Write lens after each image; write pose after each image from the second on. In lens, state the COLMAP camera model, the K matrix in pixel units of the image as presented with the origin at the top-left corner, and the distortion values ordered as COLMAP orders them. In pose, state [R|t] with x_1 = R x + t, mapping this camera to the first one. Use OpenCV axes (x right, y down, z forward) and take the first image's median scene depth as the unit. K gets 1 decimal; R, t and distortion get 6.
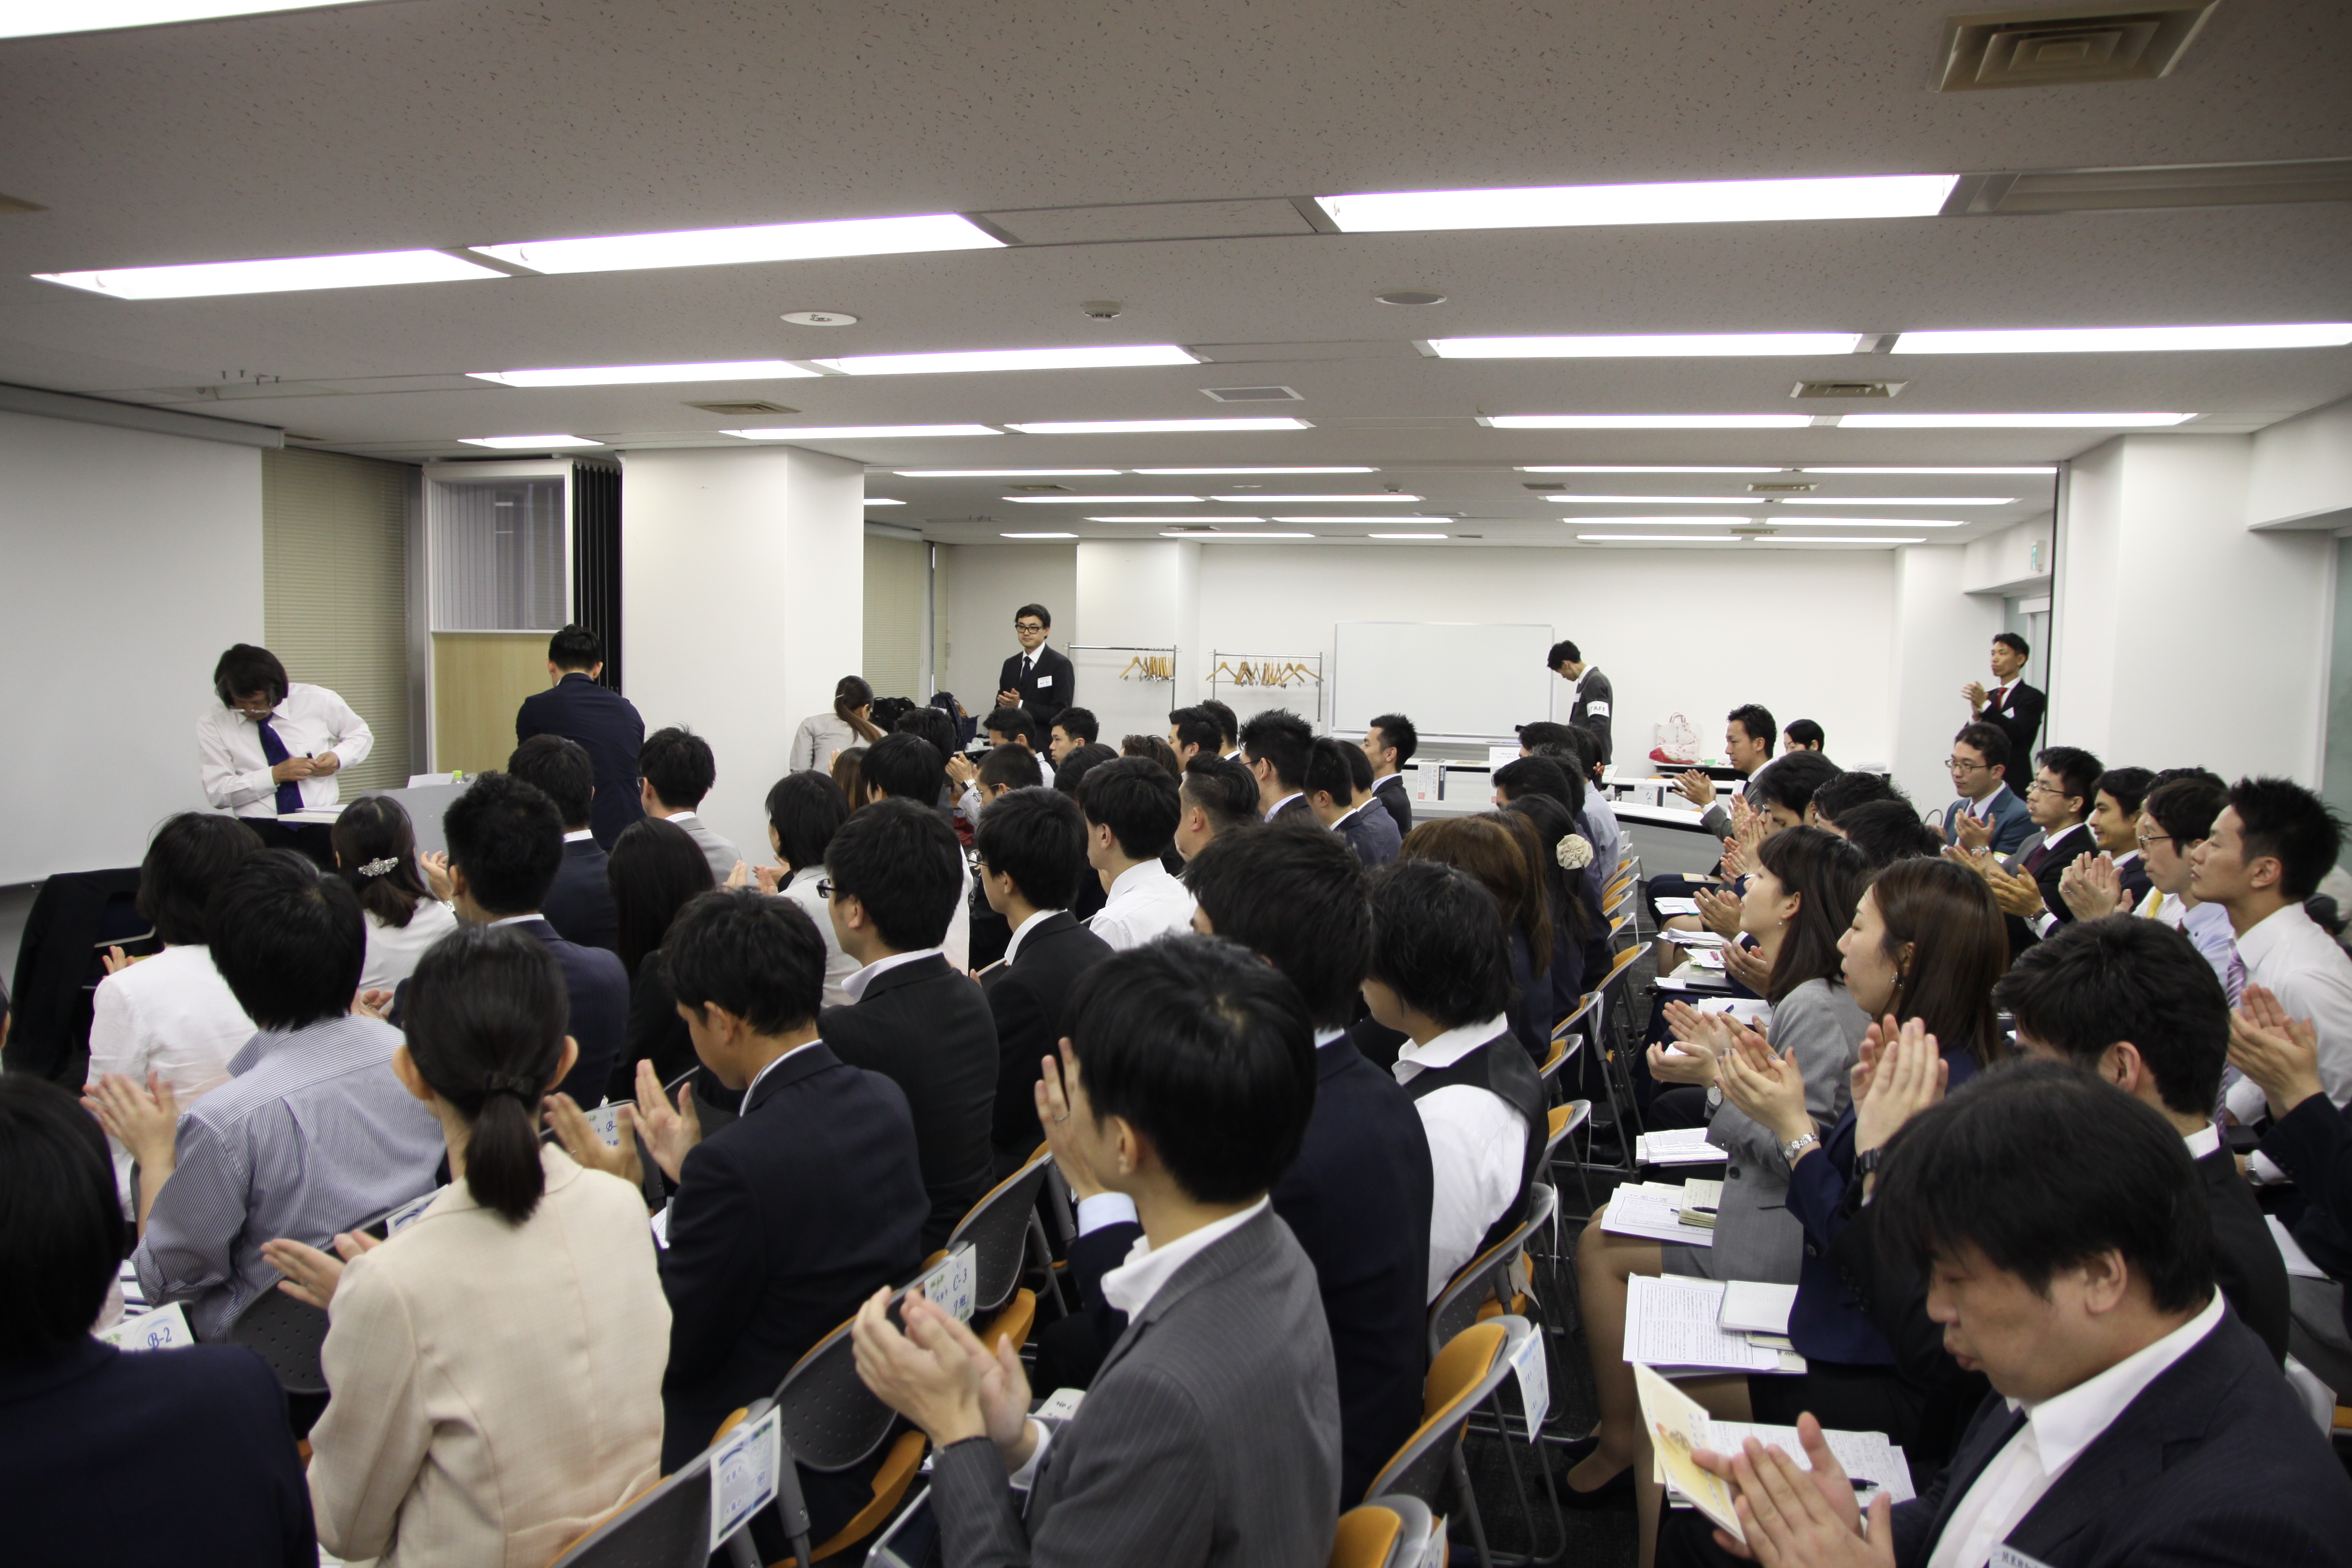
lens RADIAL K [[1852.2, 0, 1172.0], [0, 1852.2, 787.2], [0, 0, 1]] dist [-0.121847, 0.101206]
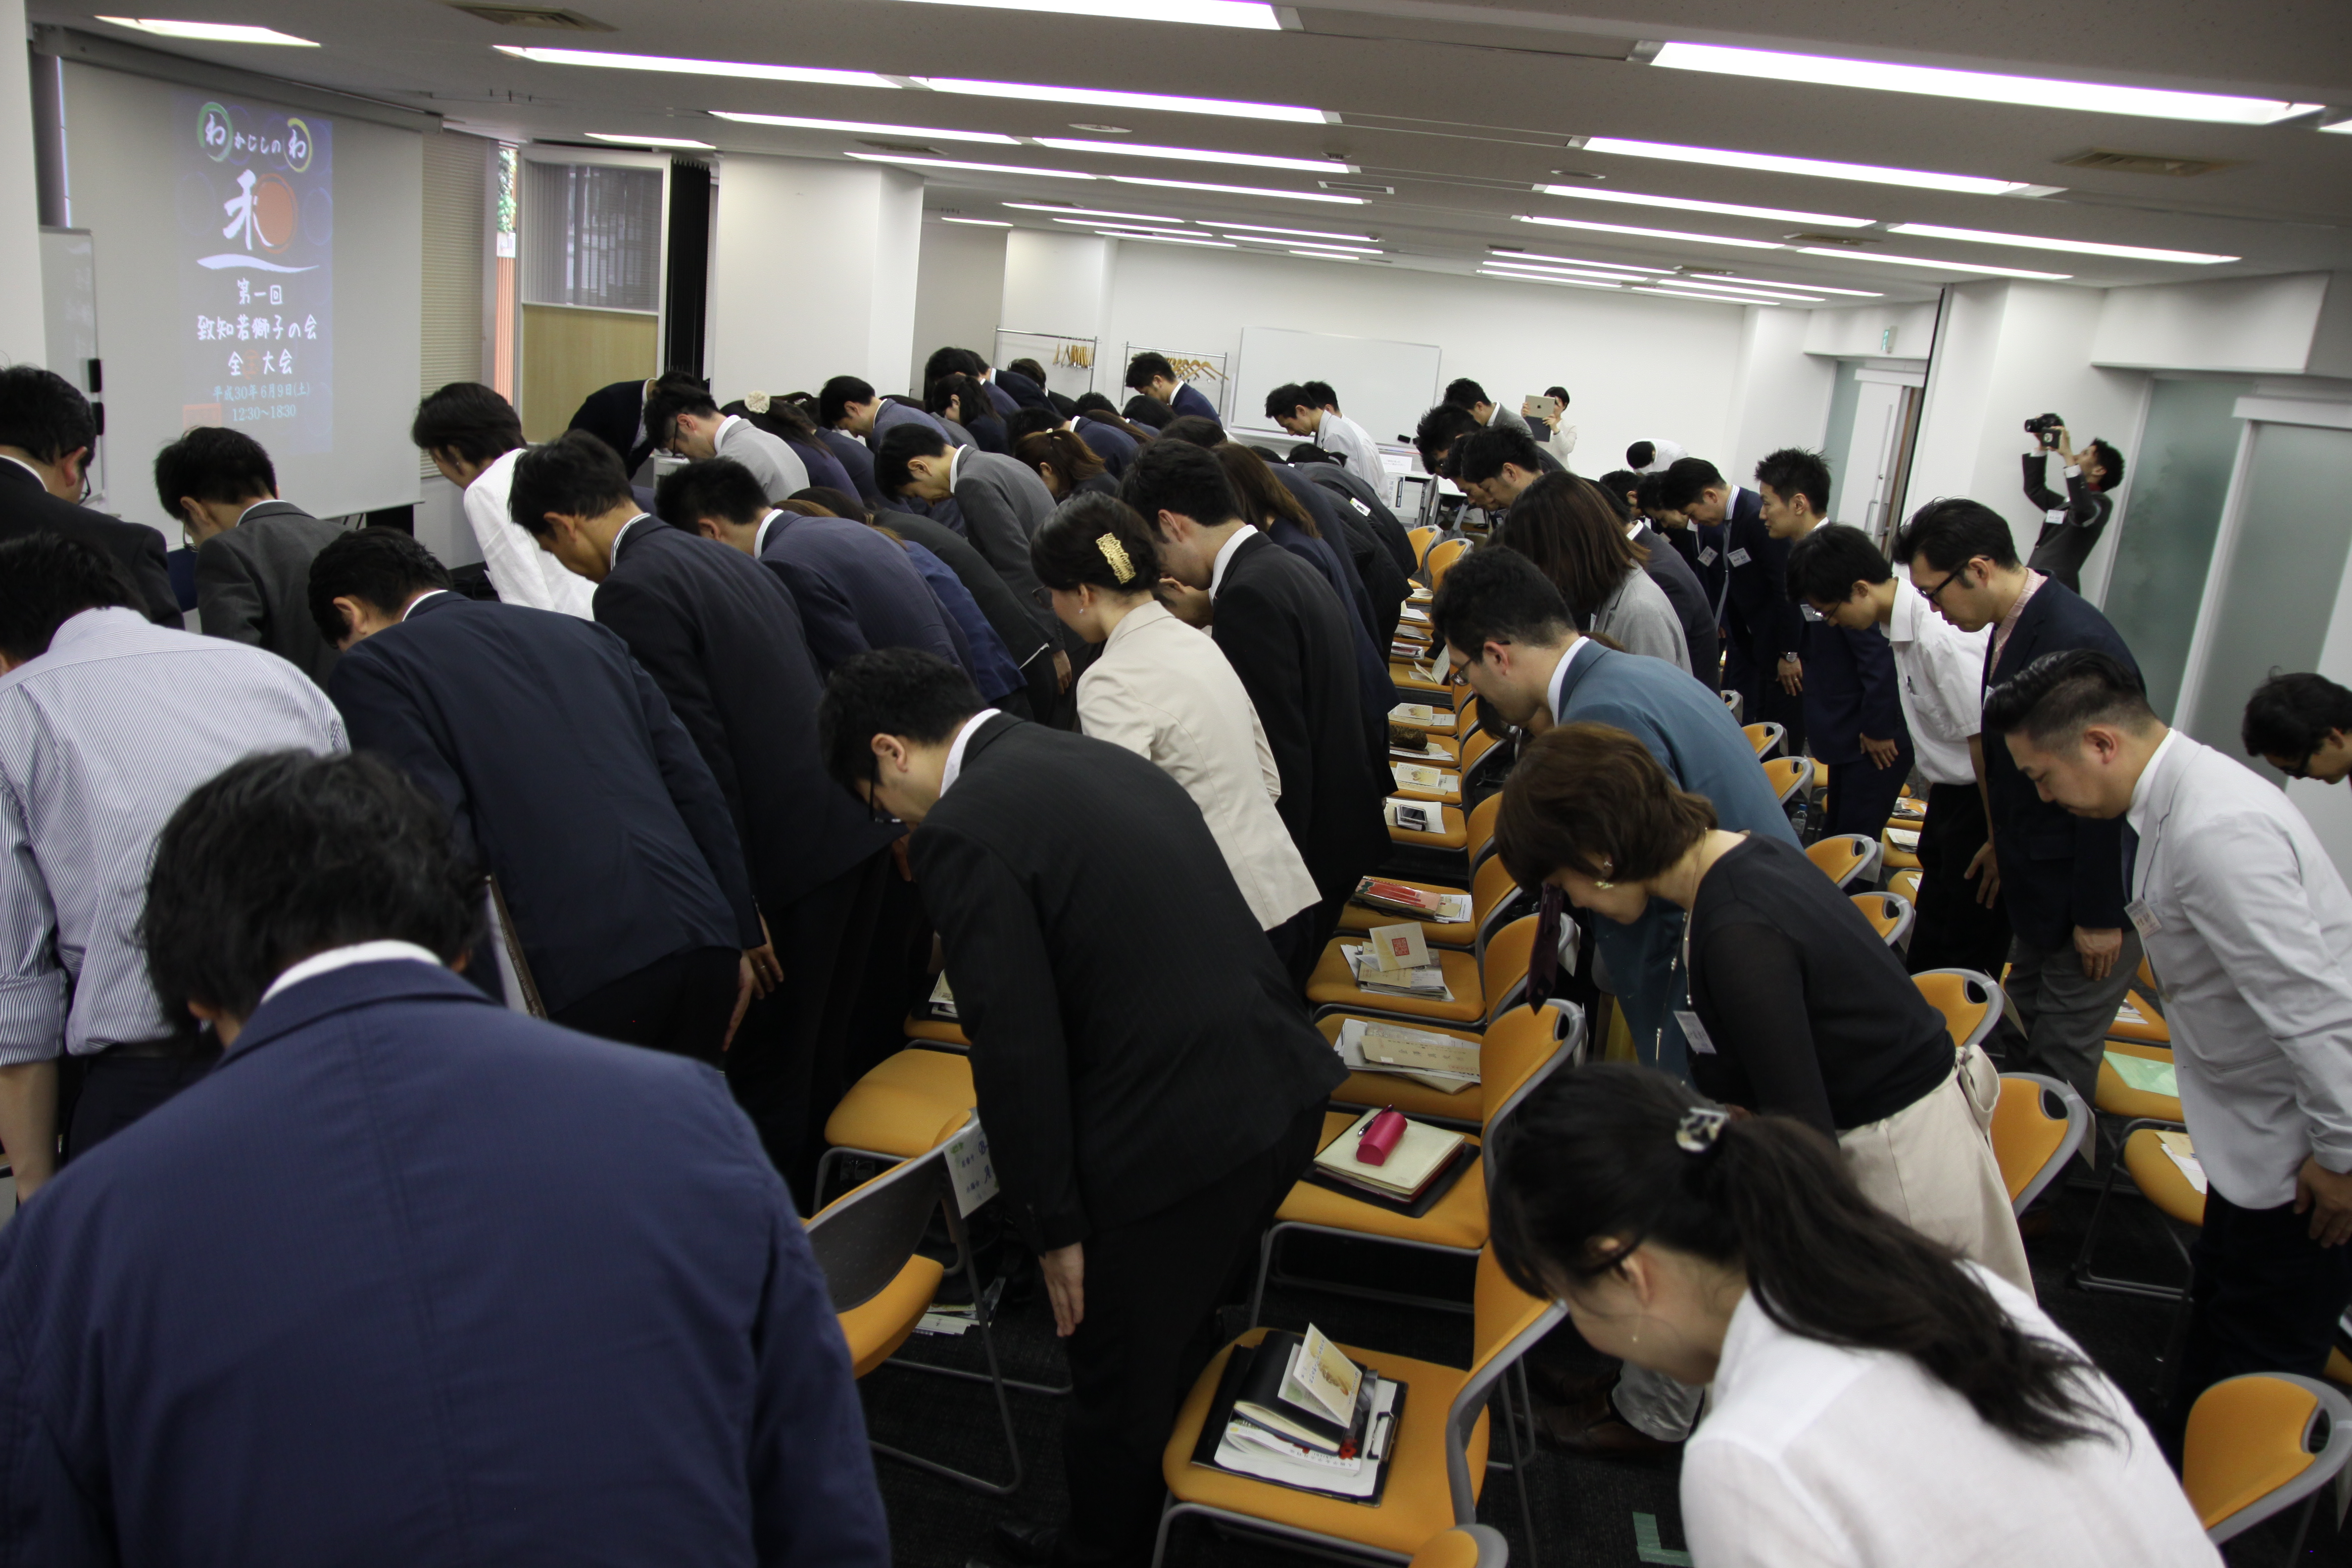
lens RADIAL K [[1852.2, 0, 1163.4], [0, 1852.2, 805.6], [0, 0, 1]] dist [-0.121847, 0.101206]
pose [[0.988624, 0.044641, 0.143629, -0.158134], [-0.071667, 0.979378, 0.188899, -0.021837], [-0.132235, -0.197043, 0.971436, -0.156734]]
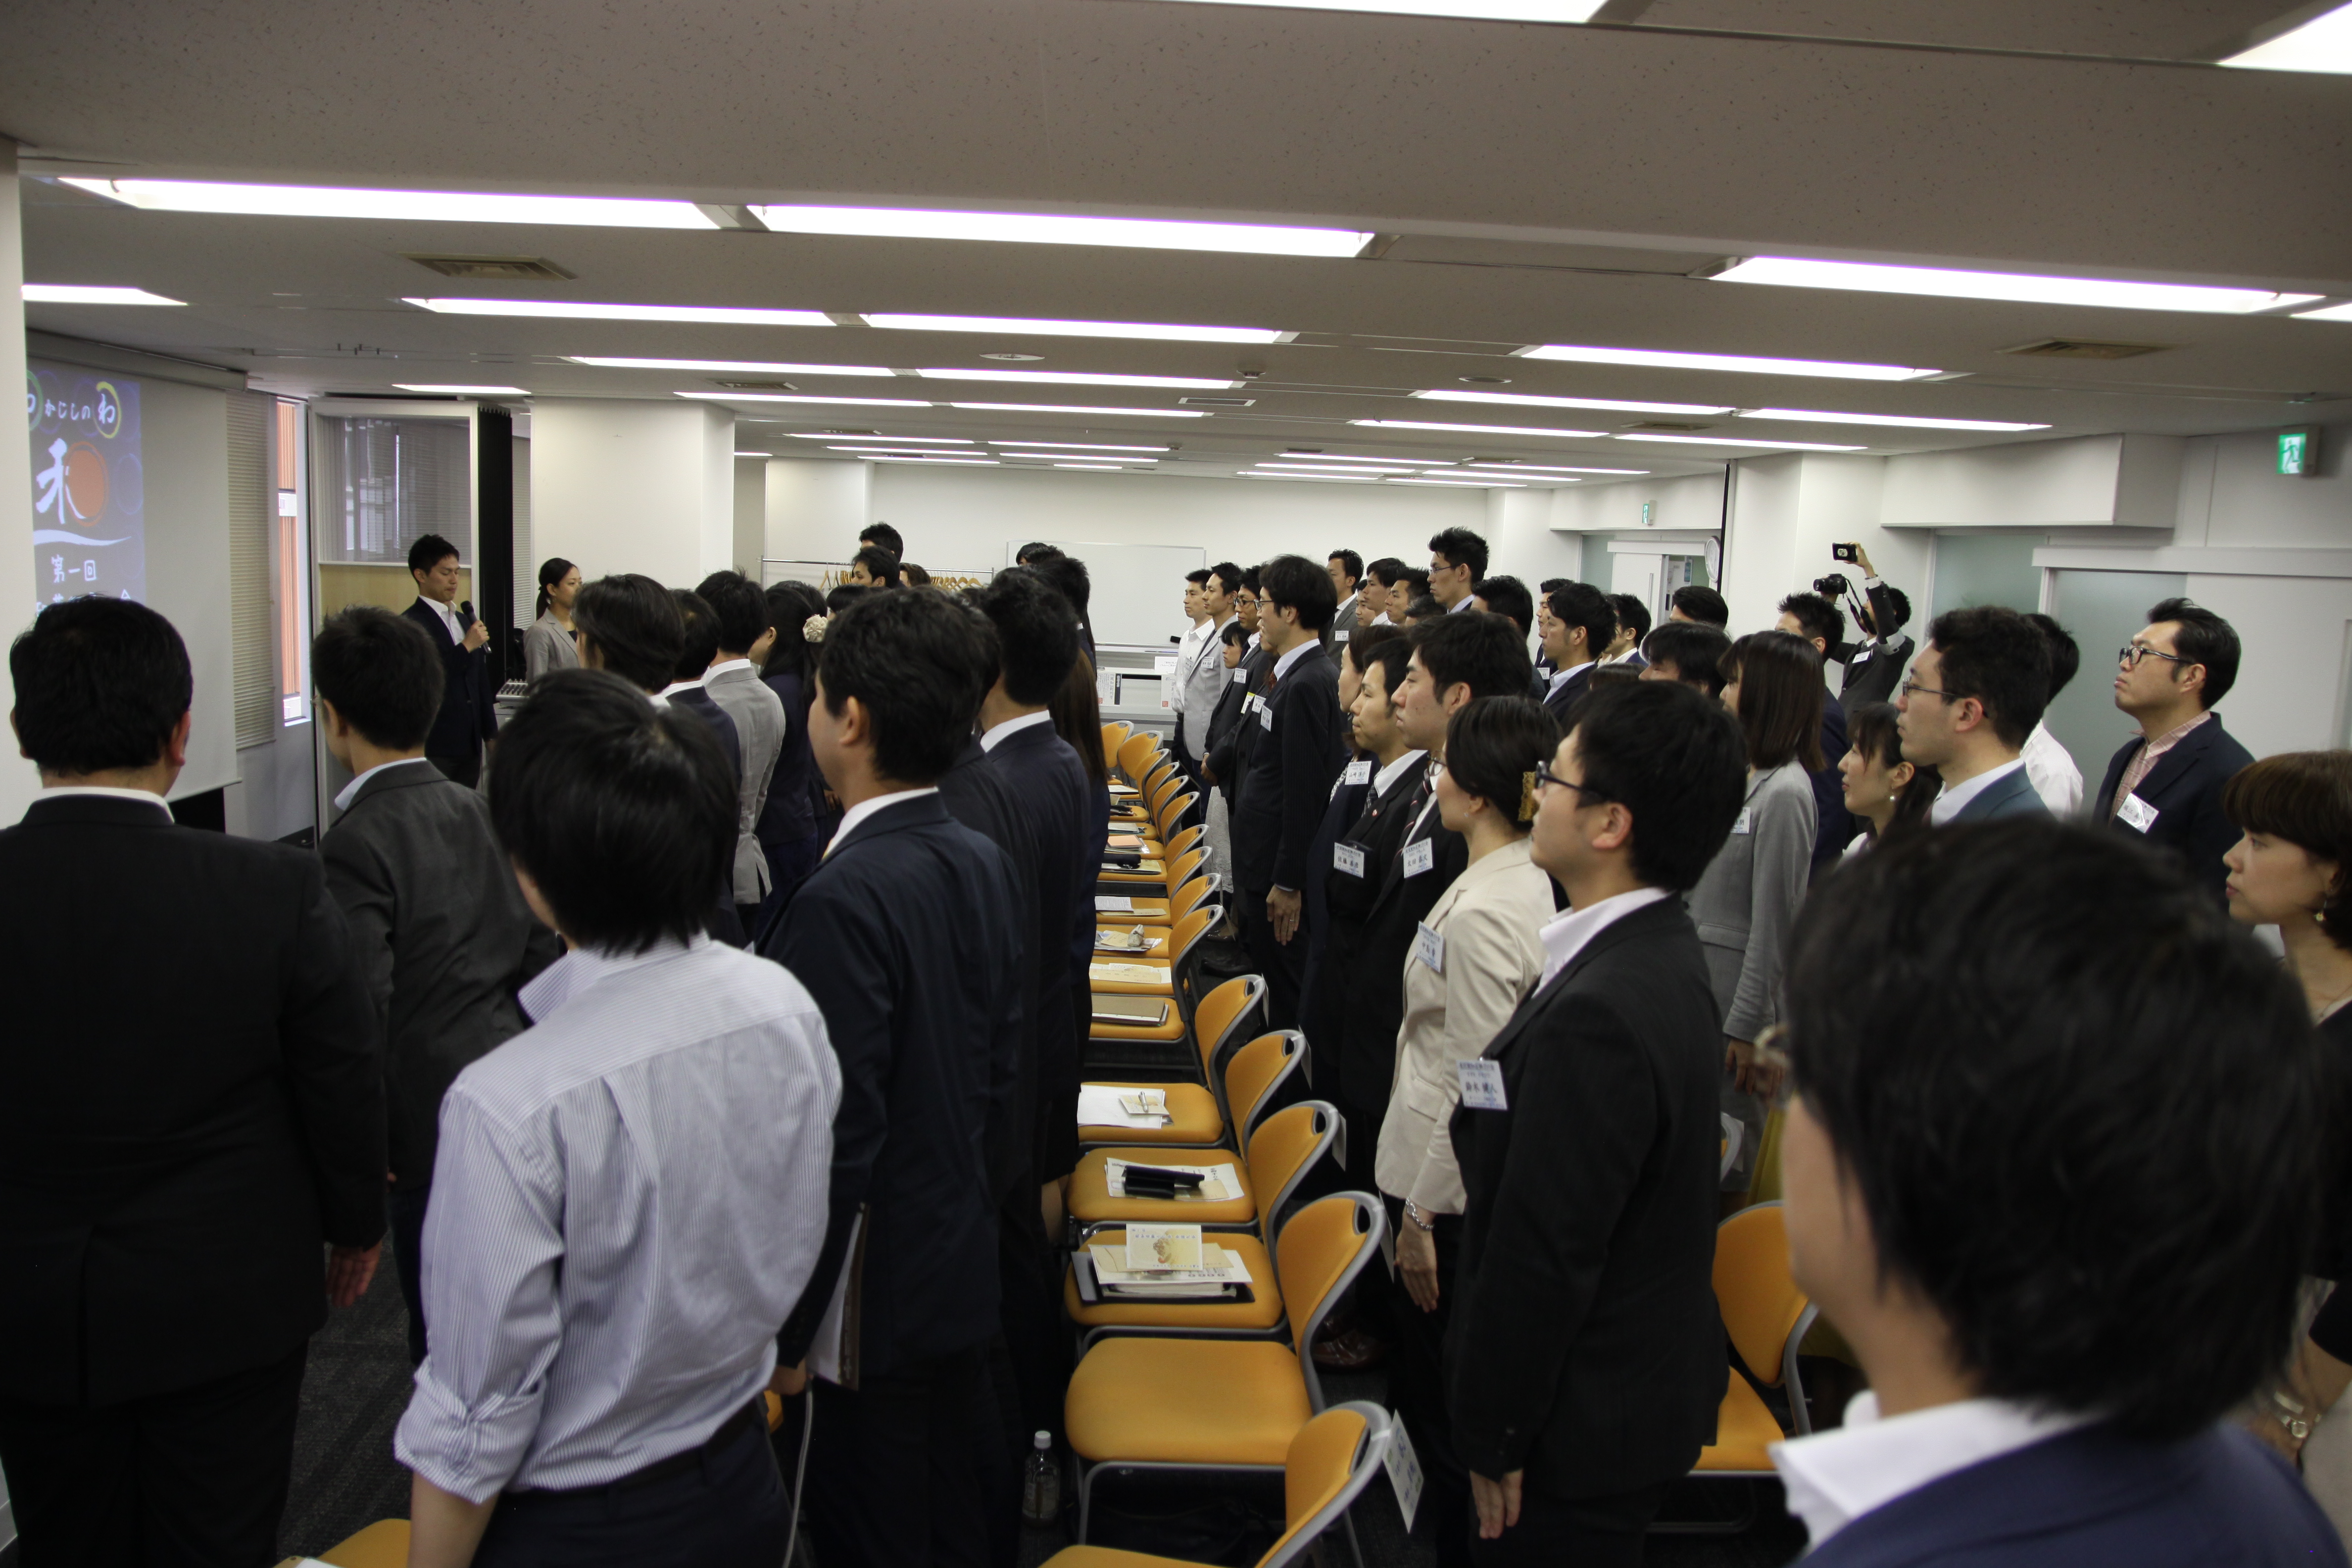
lens RADIAL K [[1852.2, 0, 1167.1], [0, 1852.2, 806.0], [0, 0, 1]] dist [-0.121847, 0.101206]
pose [[0.952311, -0.022104, 0.304326, -0.246604], [-0.001241, 0.997084, 0.076307, -0.025385], [-0.305126, -0.073046, 0.949507, -0.118826]]
